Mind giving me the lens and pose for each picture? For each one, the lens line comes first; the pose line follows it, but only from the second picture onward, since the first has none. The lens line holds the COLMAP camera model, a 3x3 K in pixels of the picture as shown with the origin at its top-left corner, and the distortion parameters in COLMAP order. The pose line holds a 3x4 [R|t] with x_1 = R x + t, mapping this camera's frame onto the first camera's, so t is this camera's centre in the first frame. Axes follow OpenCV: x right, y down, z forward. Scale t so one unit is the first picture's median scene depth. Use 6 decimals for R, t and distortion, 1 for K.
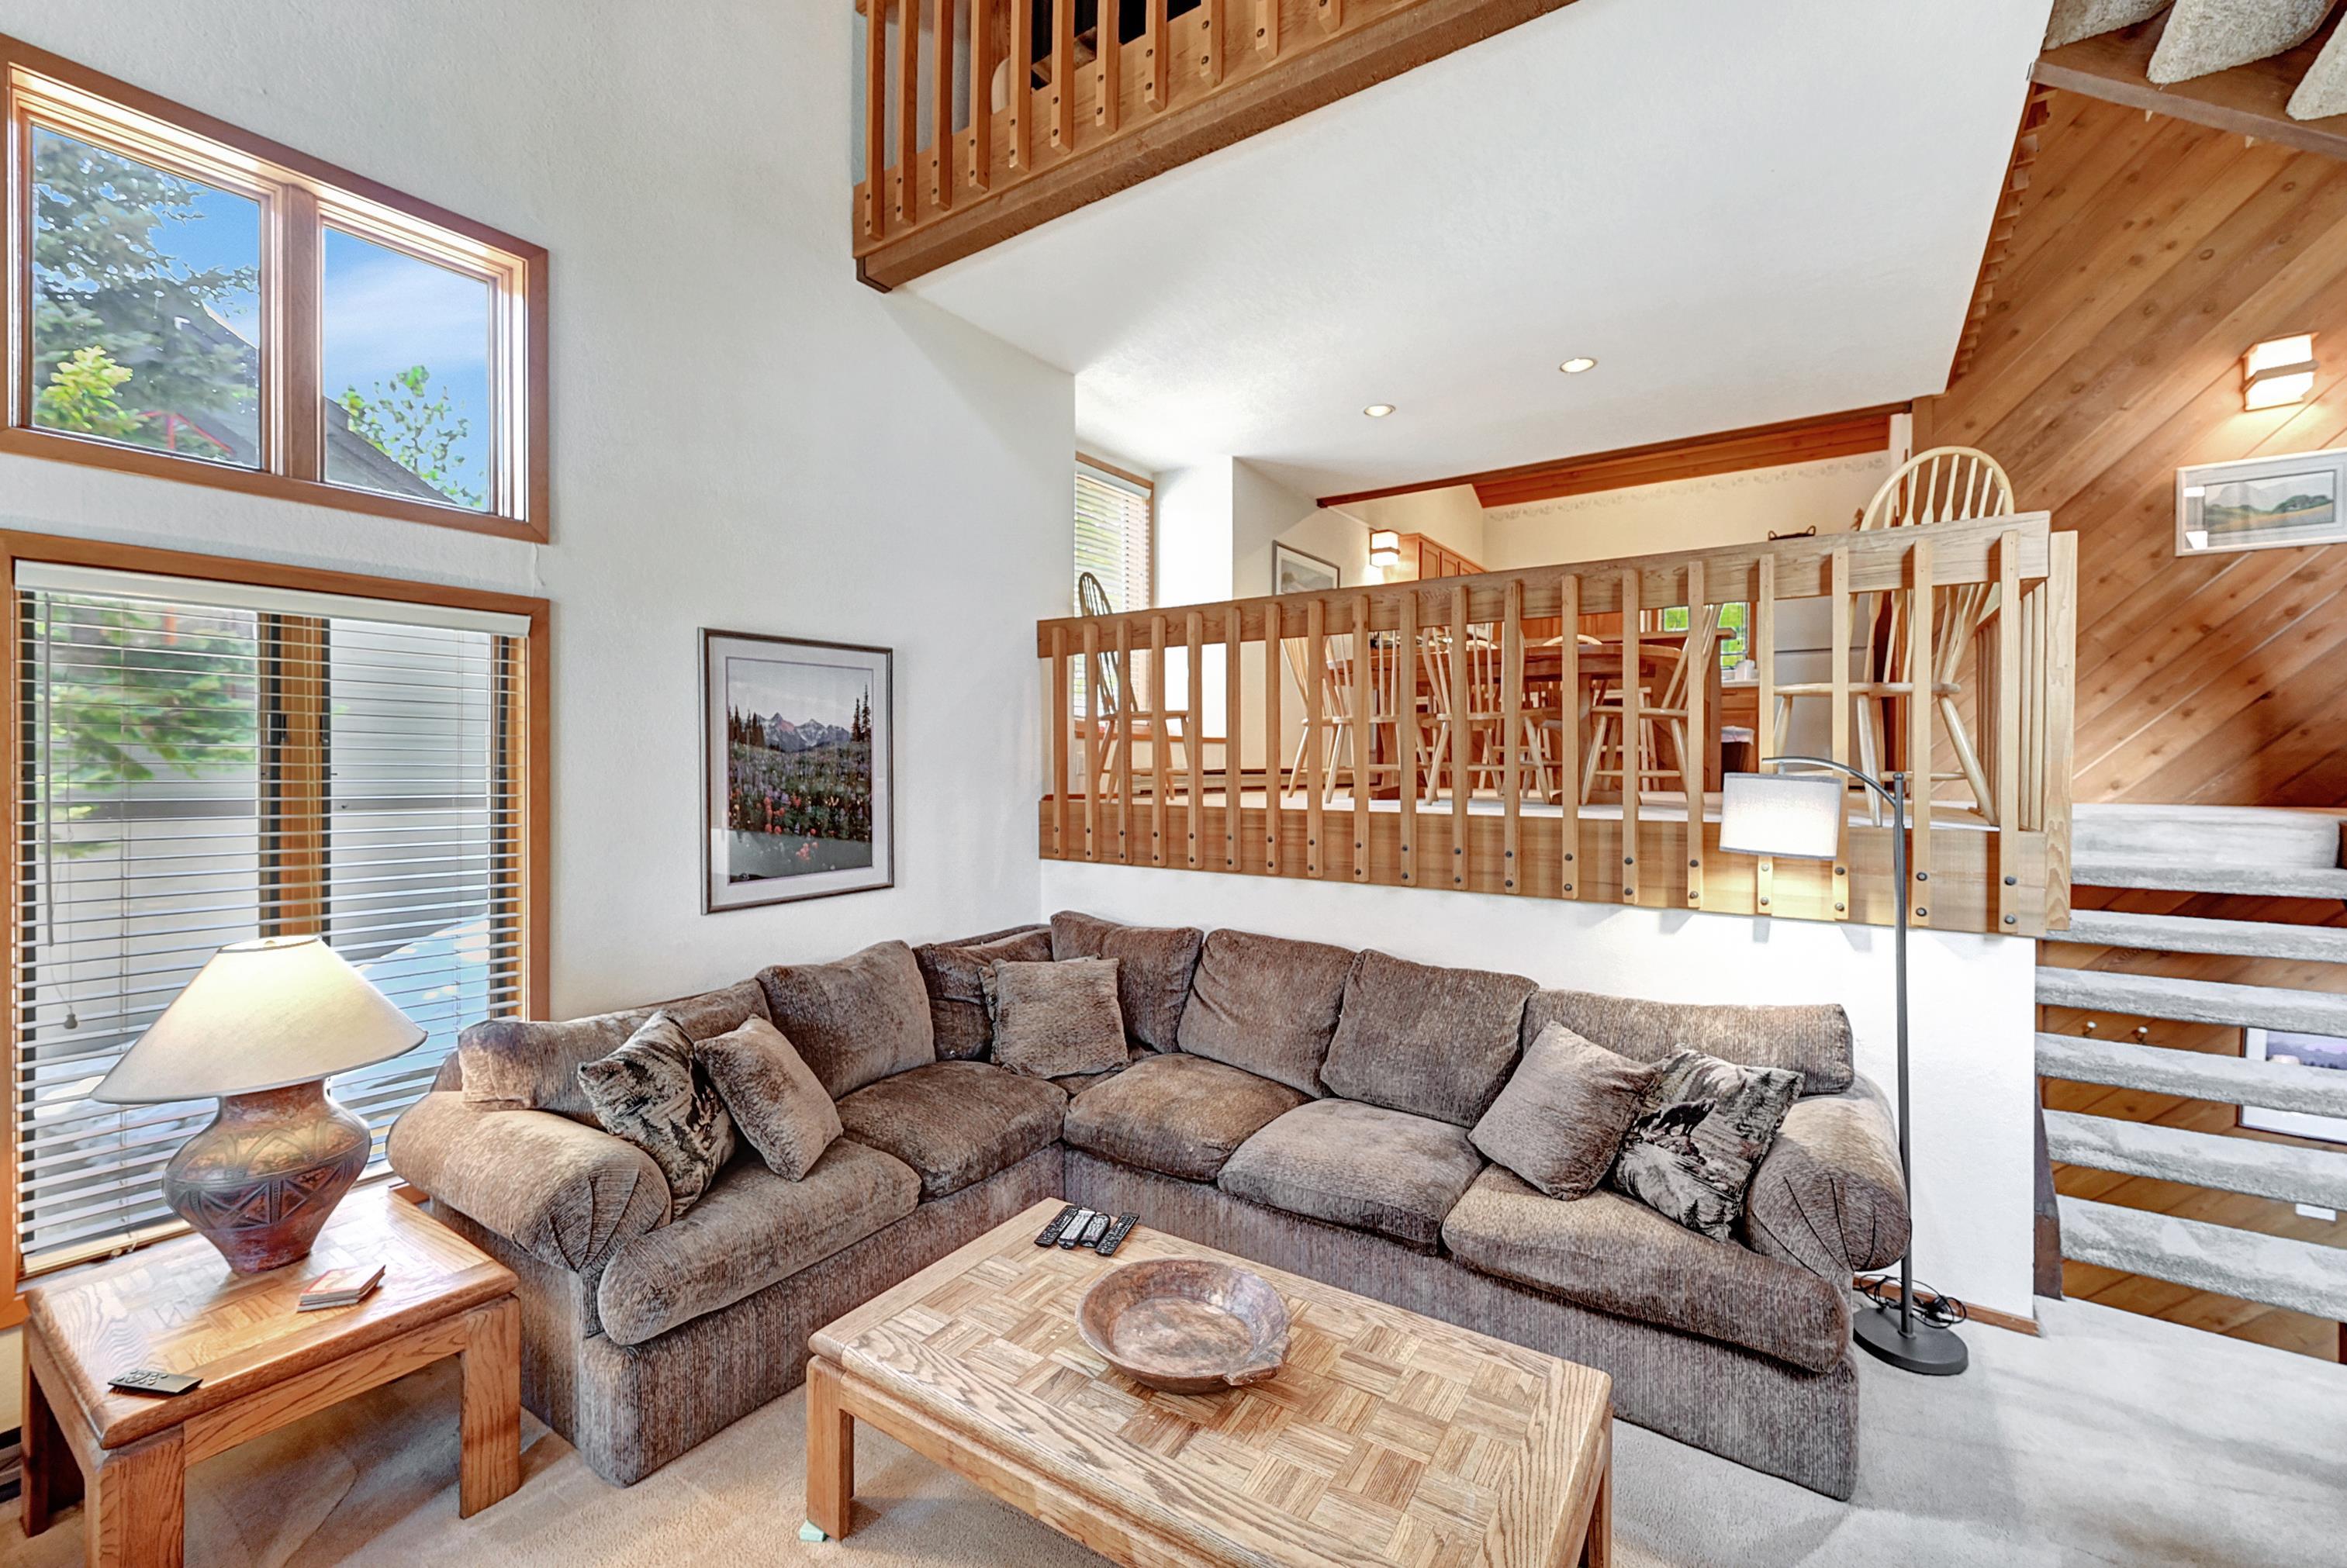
lens RADIAL K [[977.0, 0, 1179.9], [0, 977.0, 761.2], [0, 0, 1]] dist [0.012304, 0.000001]
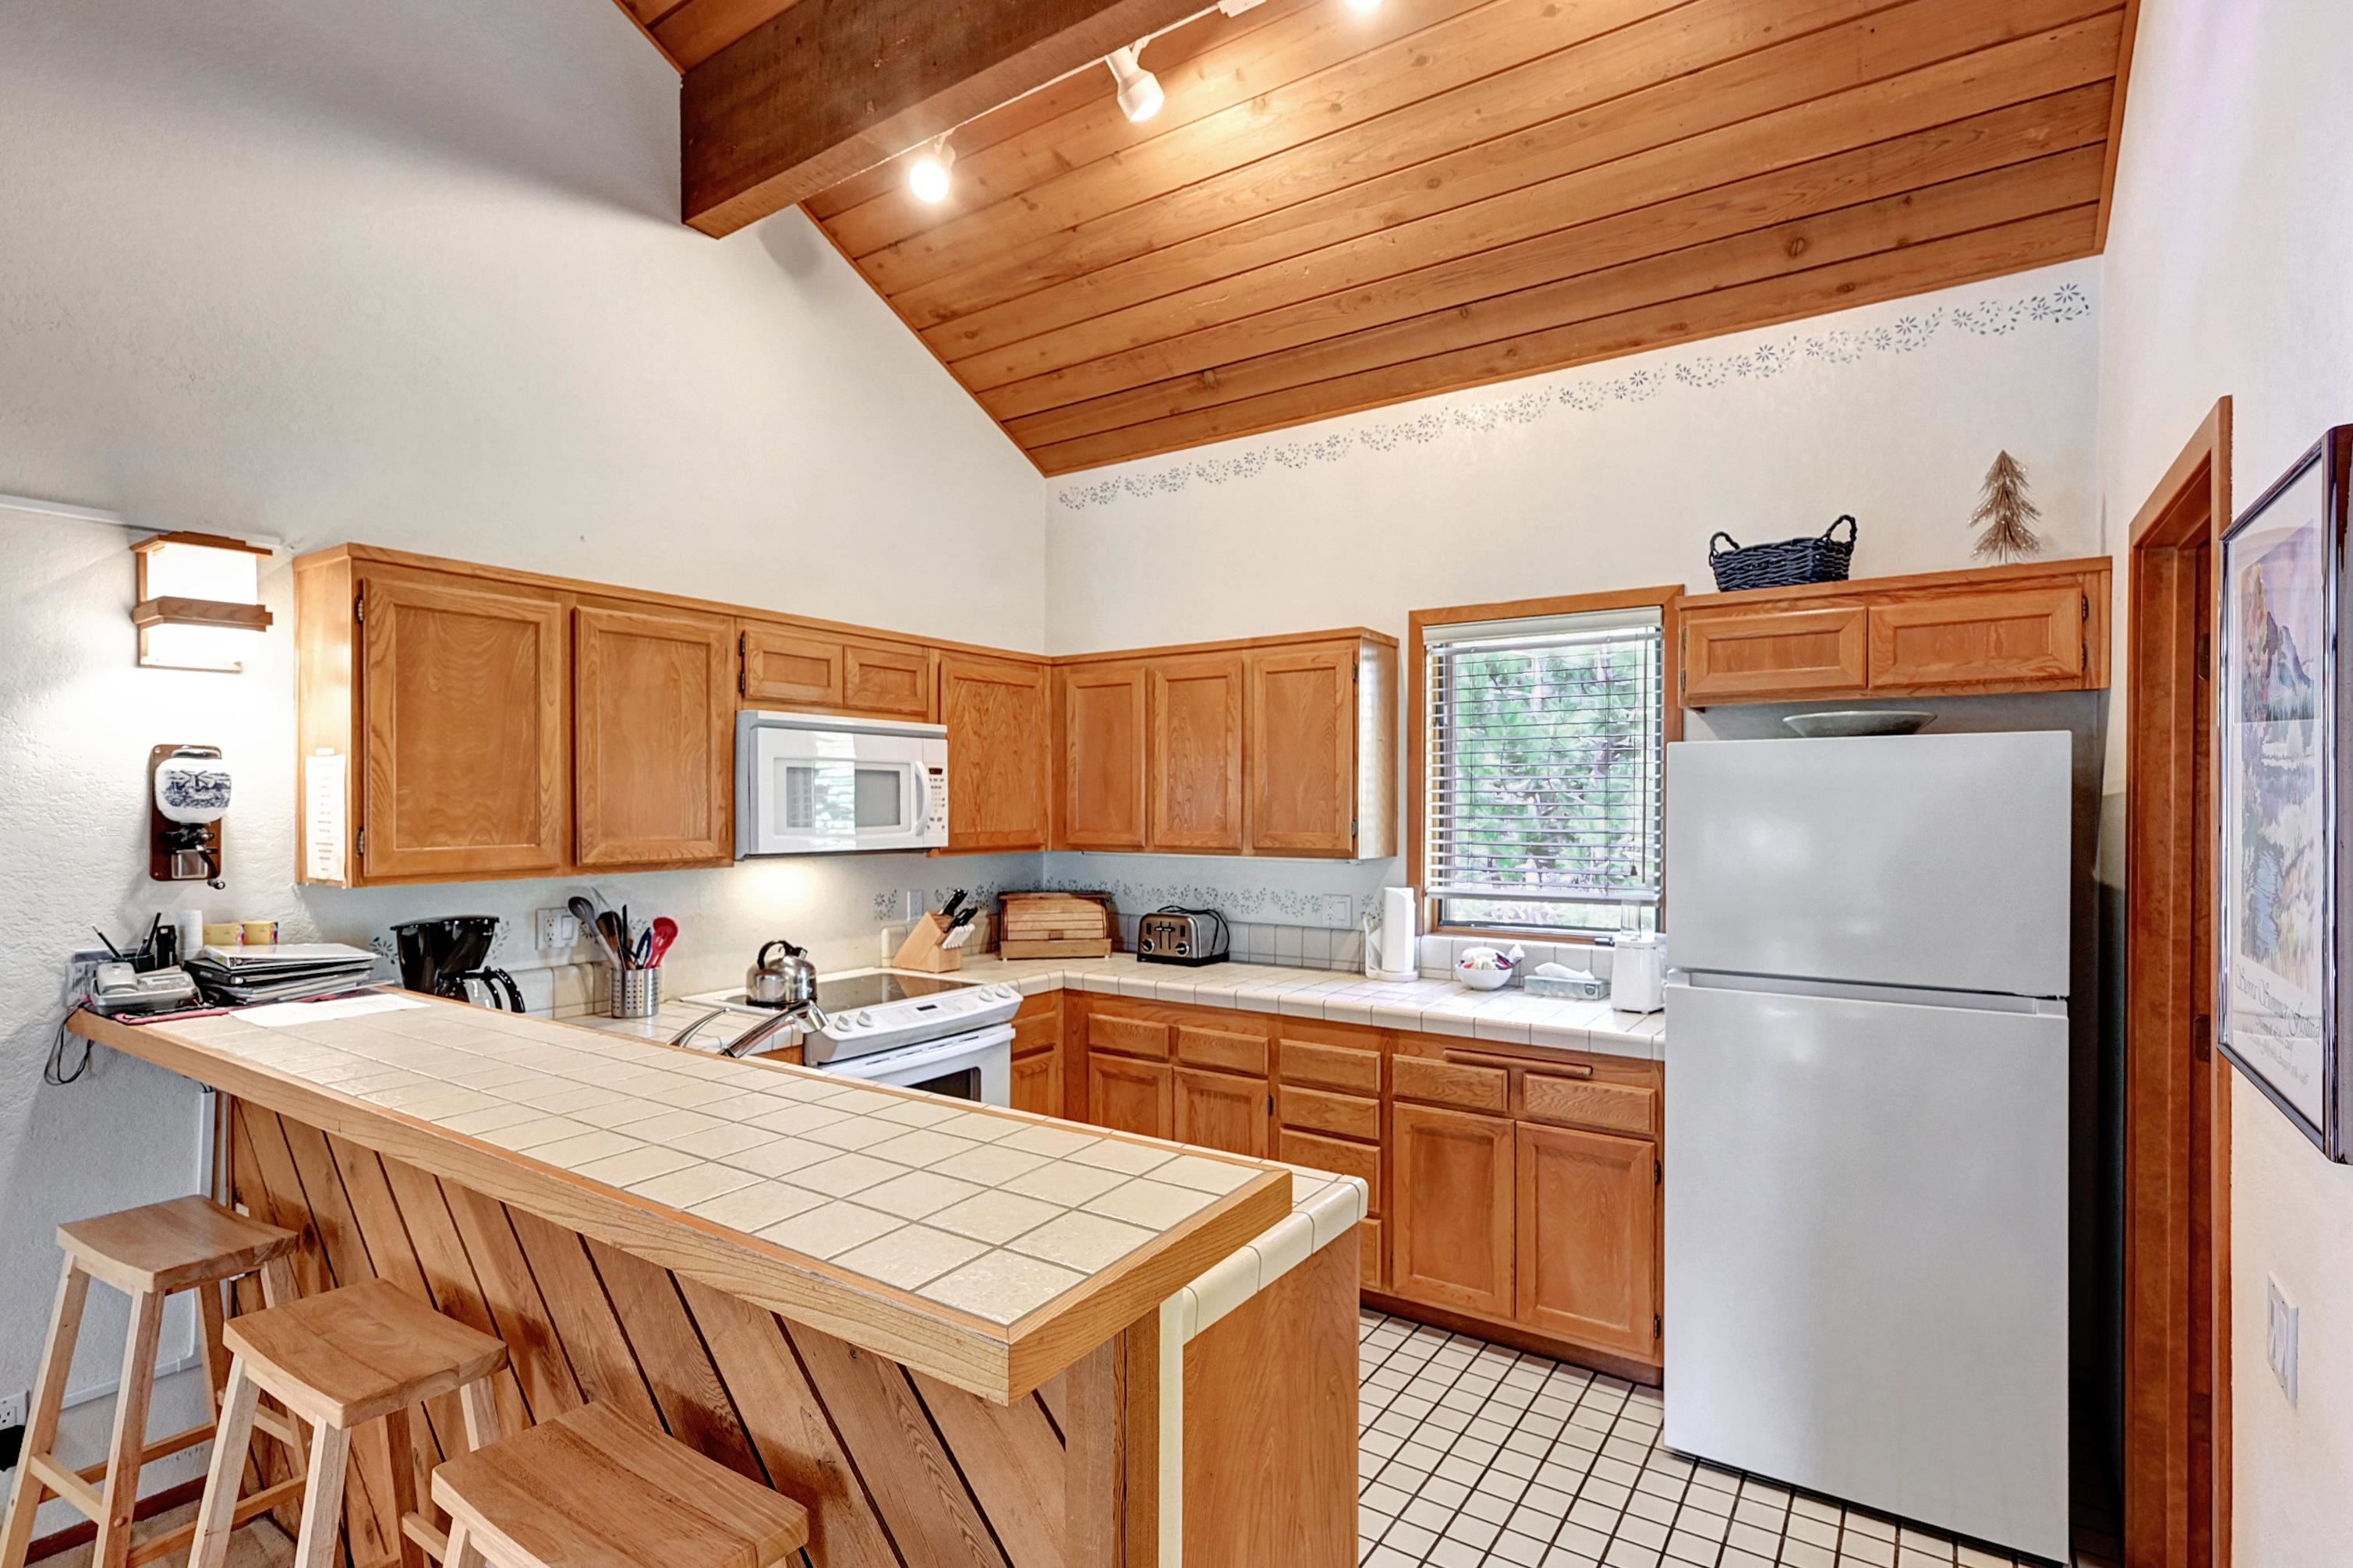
lens RADIAL K [[1145.3, 0, 1171.1], [0, 1145.3, 806.4], [0, 0, 1]] dist [-0.000751, 0.000040]
pose [[0.999973, -0.006080, 0.004094, 0.831660], [0.006074, 0.999981, 0.001419, -0.290849], [-0.004102, -0.001394, 0.999991, 1.243993]]
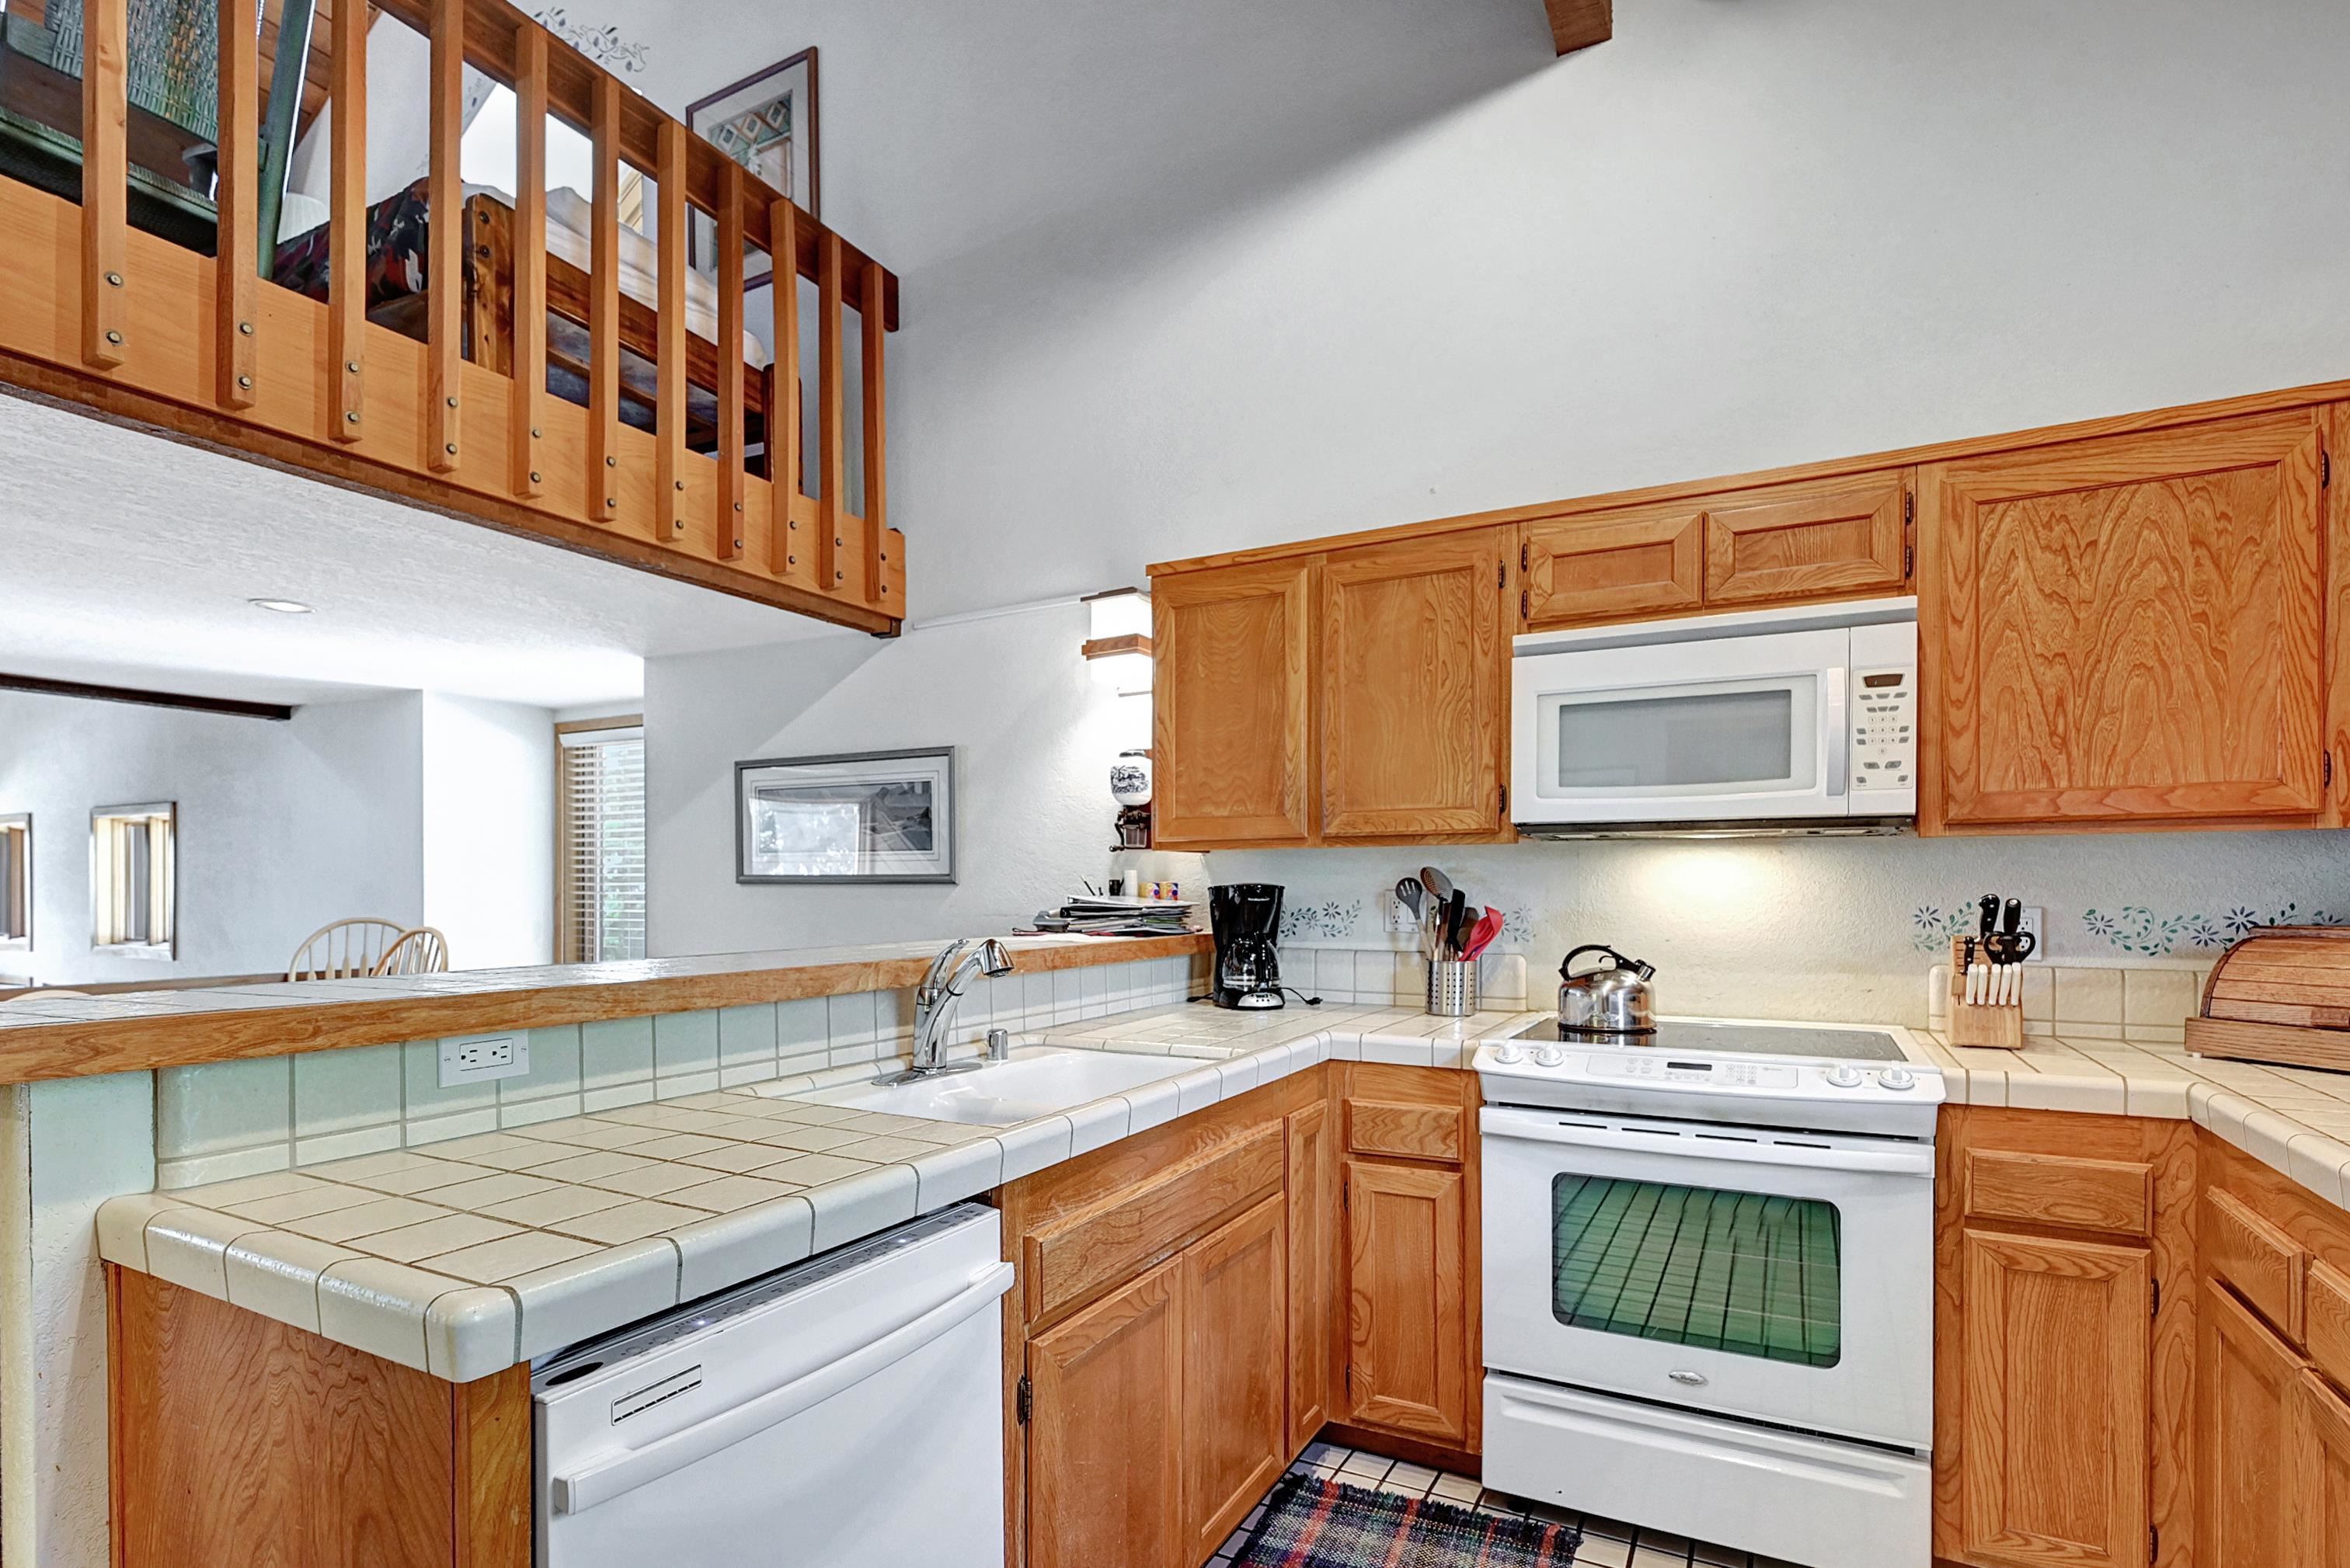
lens RADIAL K [[1137.4, 0, 1179.5], [0, 1137.4, 897.7], [0, 0, 1]] dist [-0.000313, 0.000078]
pose [[0.113536, 0.000925, -0.993533, 1.102622], [-0.000162, 1.000000, 0.000912, -0.225773], [0.993534, 0.000057, 0.113536, 1.745312]]
